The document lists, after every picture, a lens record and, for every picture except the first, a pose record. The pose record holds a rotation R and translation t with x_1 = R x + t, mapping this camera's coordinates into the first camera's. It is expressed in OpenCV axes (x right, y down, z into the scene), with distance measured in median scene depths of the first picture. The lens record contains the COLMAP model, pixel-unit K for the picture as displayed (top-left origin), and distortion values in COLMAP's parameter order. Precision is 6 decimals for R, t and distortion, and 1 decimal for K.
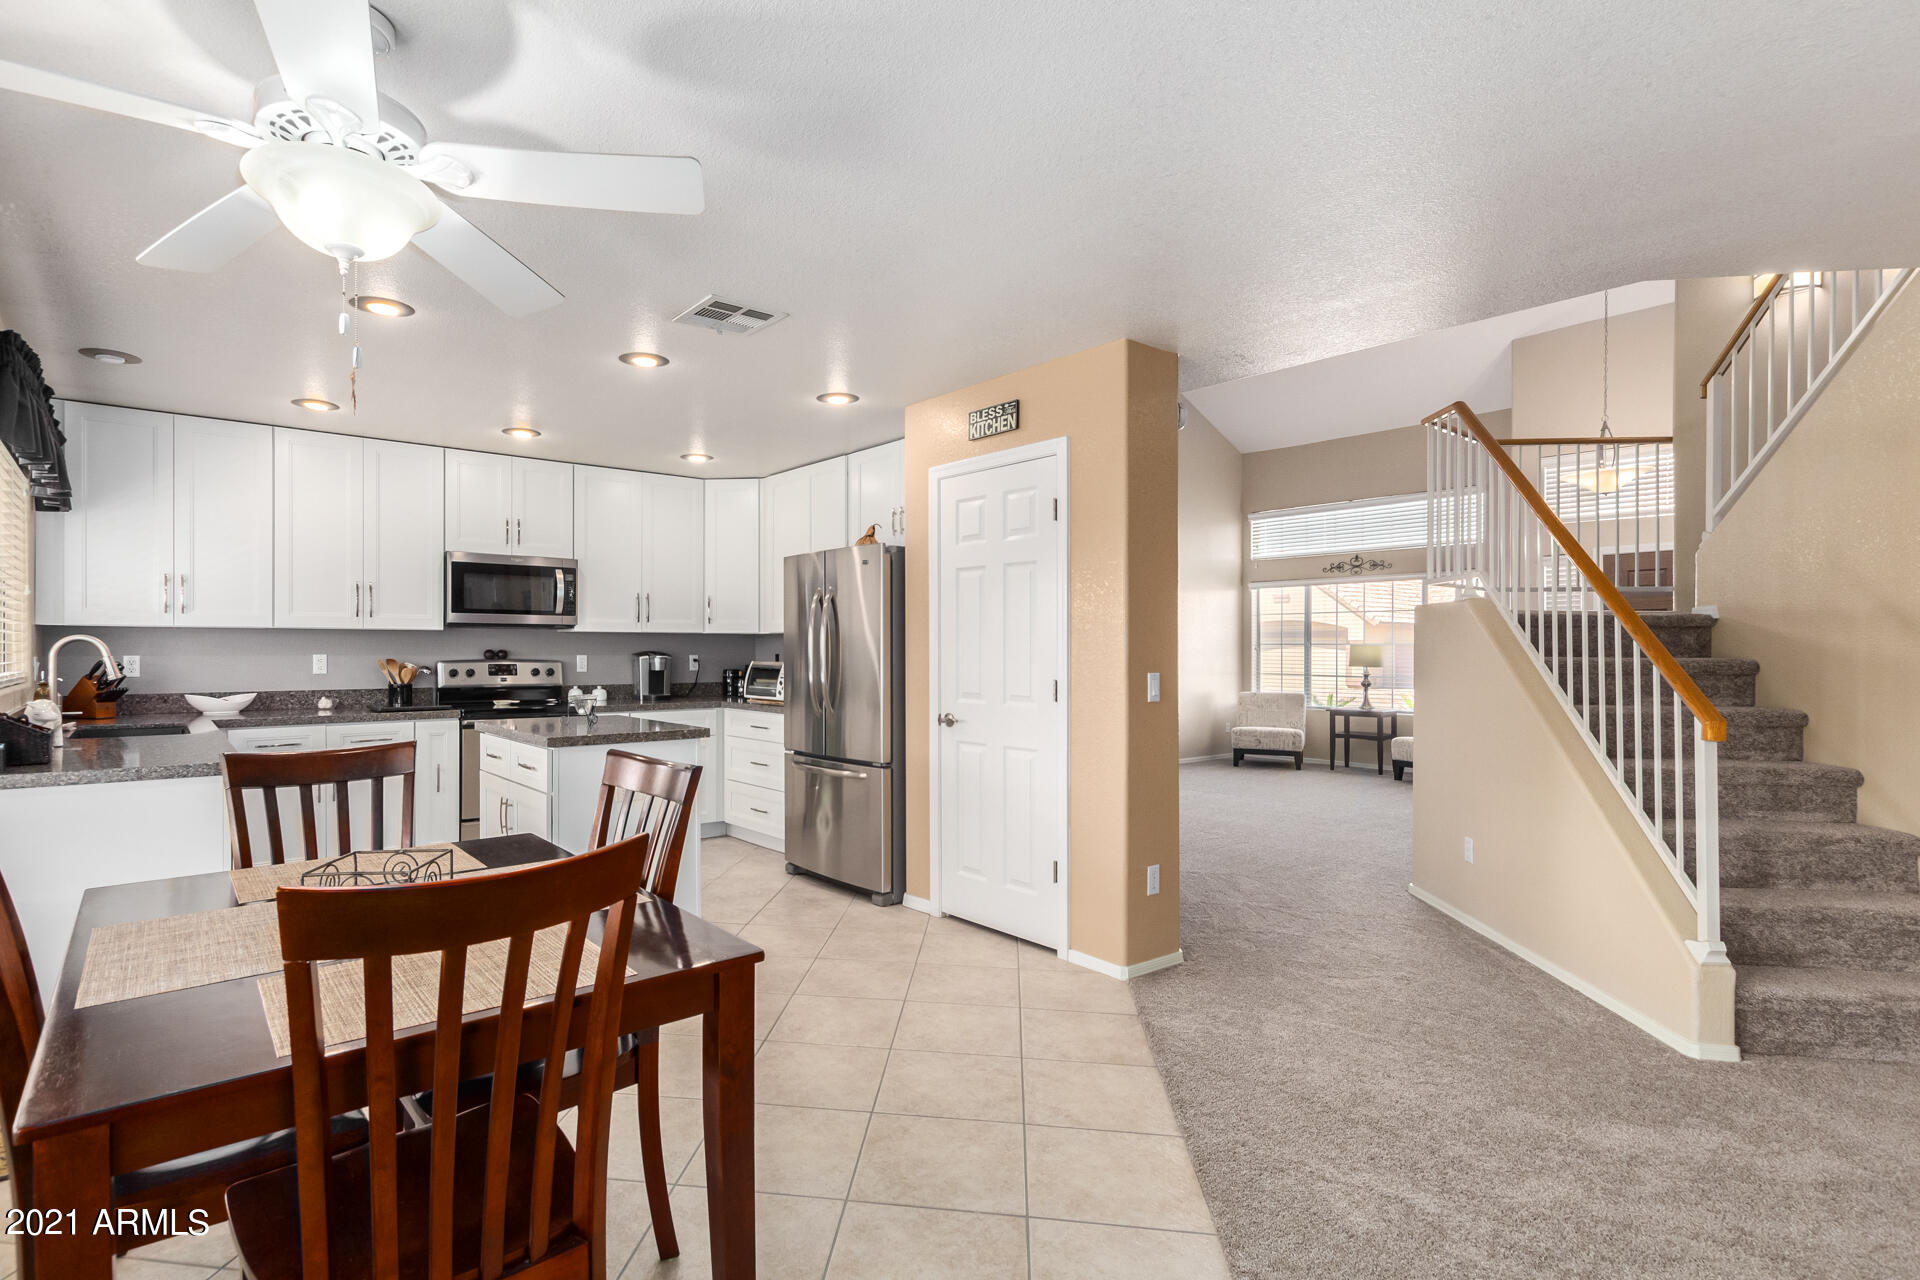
lens RADIAL K [[935.0, 0, 872.1], [0, 935.0, 633.7], [0, 0, 1]] dist [-0.009307, -0.000225]
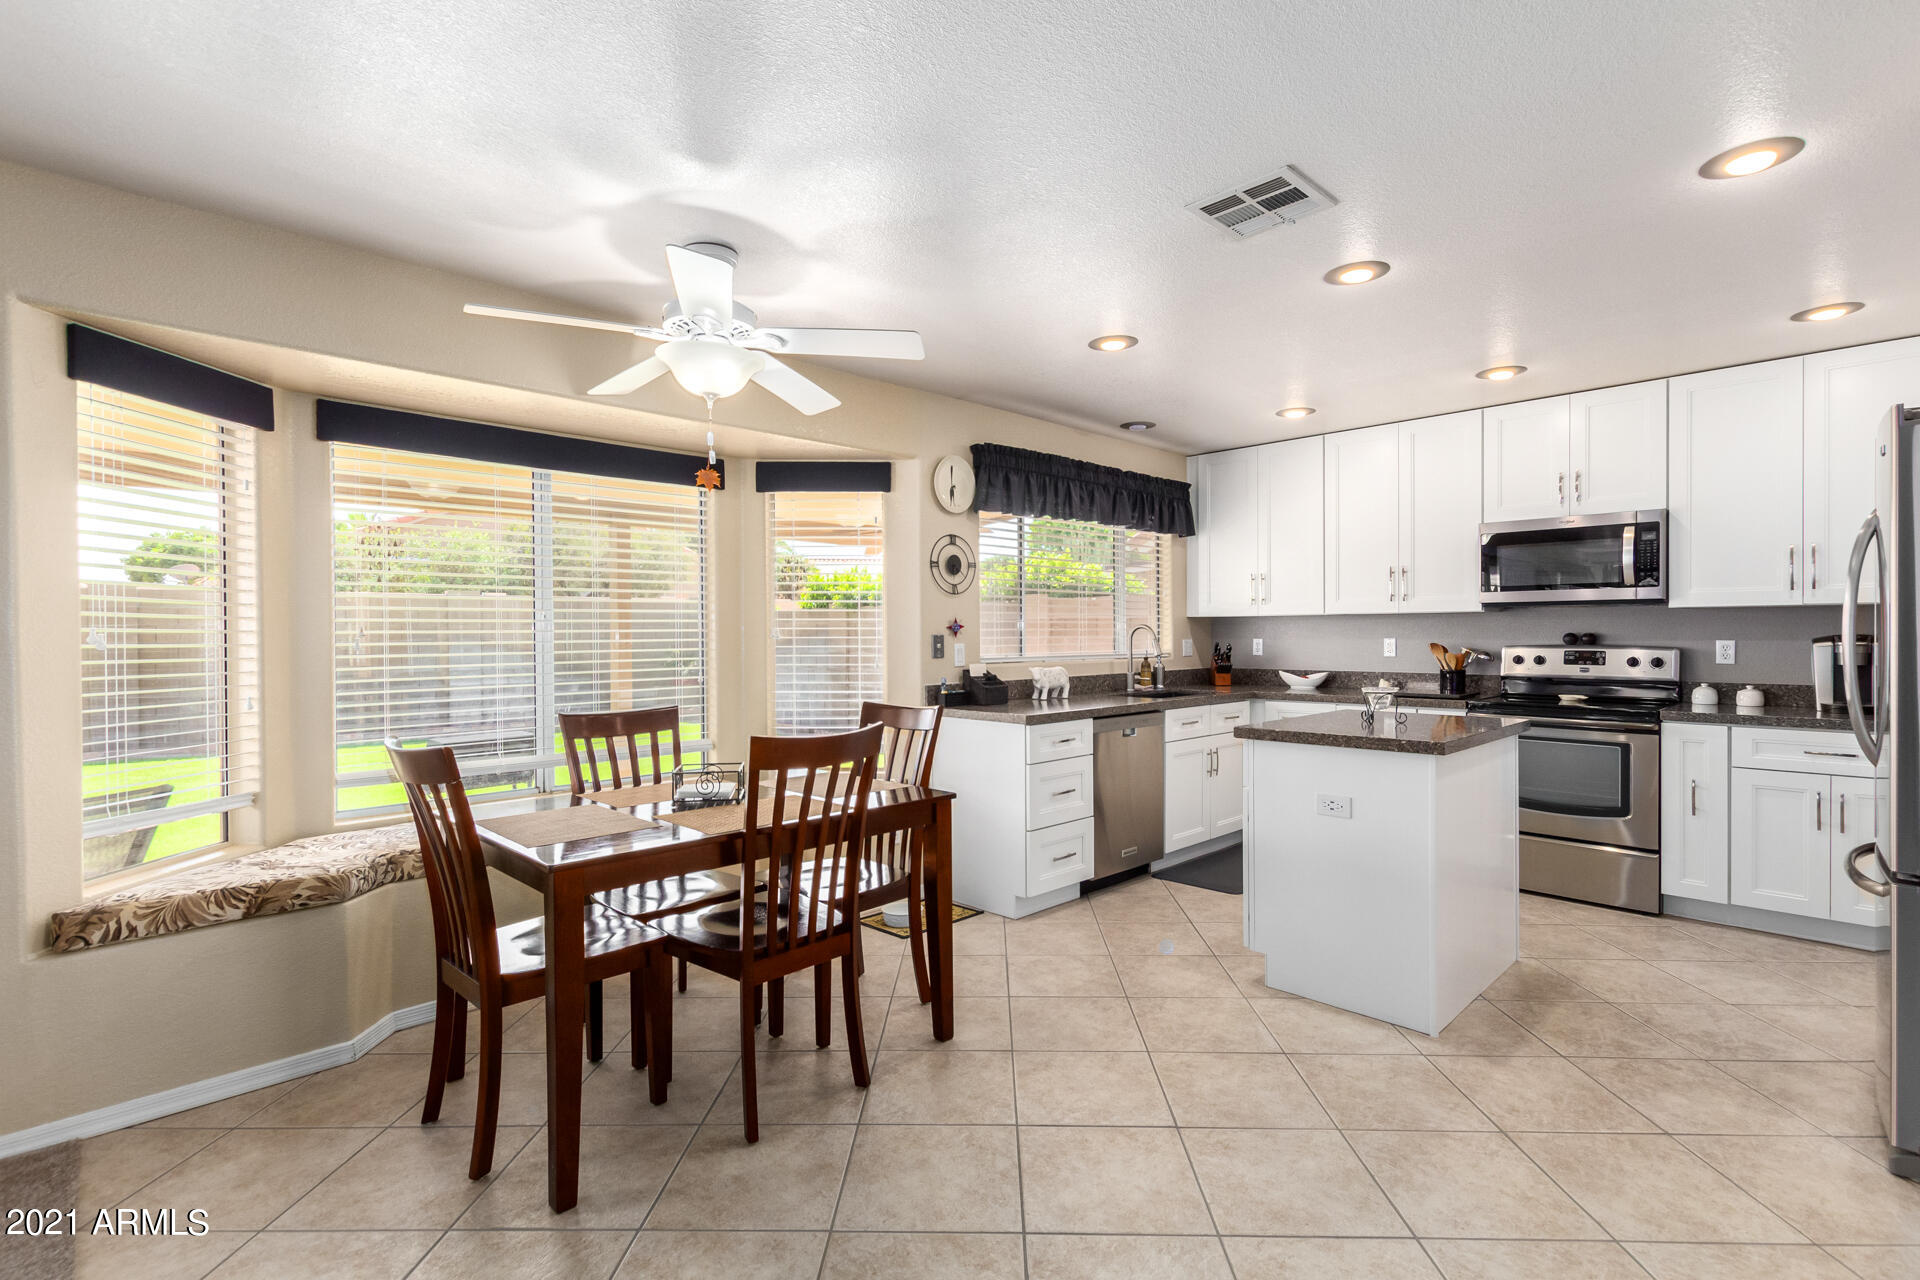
lens RADIAL K [[898.8, 0, 967.8], [0, 898.8, 636.7], [0, 0, 1]] dist [0.005859, -0.000432]
pose [[0.122523, 0.003725, -0.992459, 0.328458], [0.024269, 0.999683, 0.006748, 0.002212], [0.992169, -0.024912, 0.122394, 0.384538]]
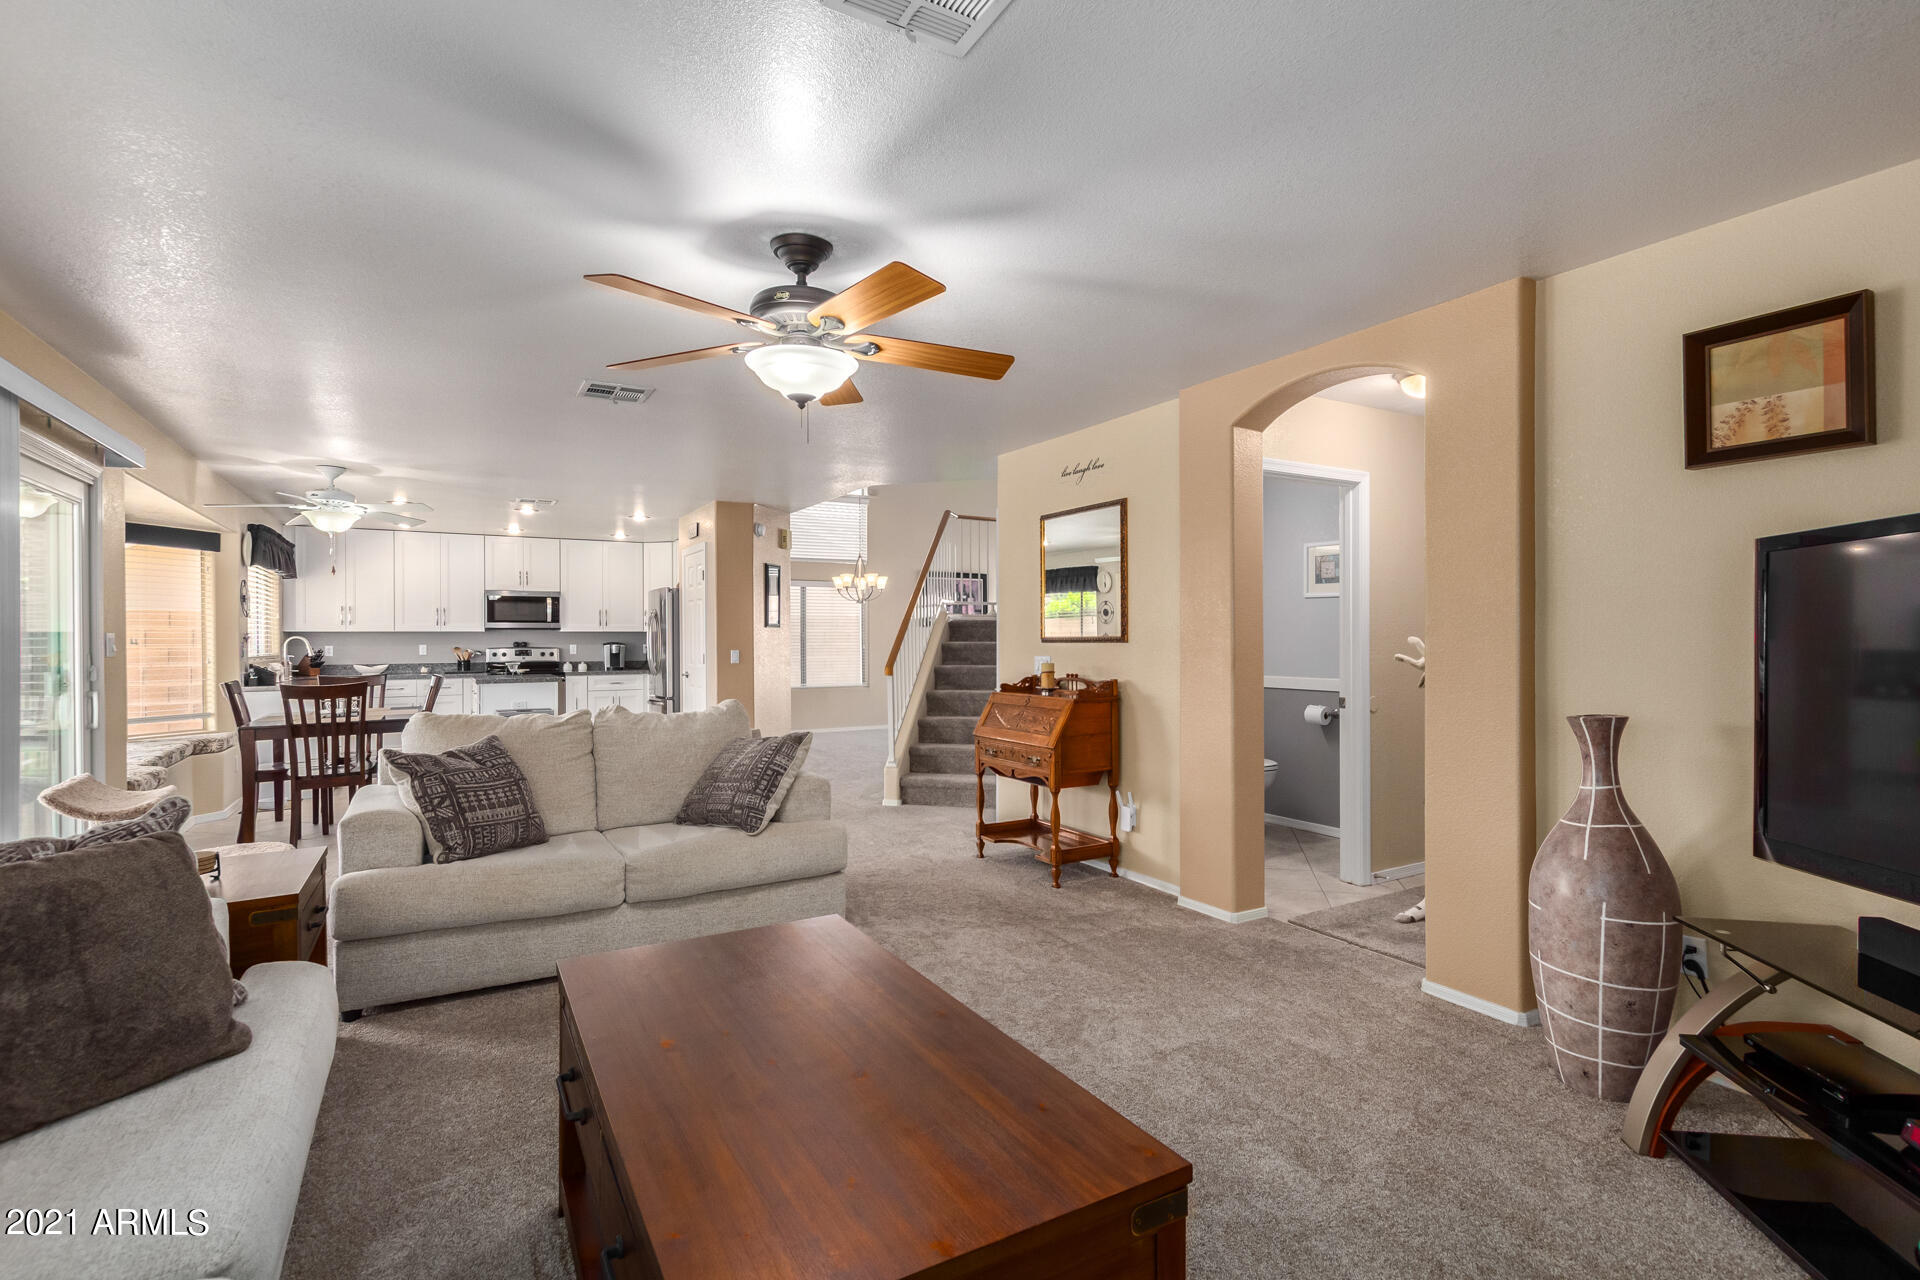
lens RADIAL K [[898.8, 0, 969.2], [0, 898.8, 629.7], [0, 0, 1]] dist [0.005859, -0.000432]
pose [[0.990864, -0.008628, -0.134592, 0.740130], [0.009165, 0.999952, 0.003370, -0.004944], [0.134557, -0.004572, 0.990895, -0.663092]]
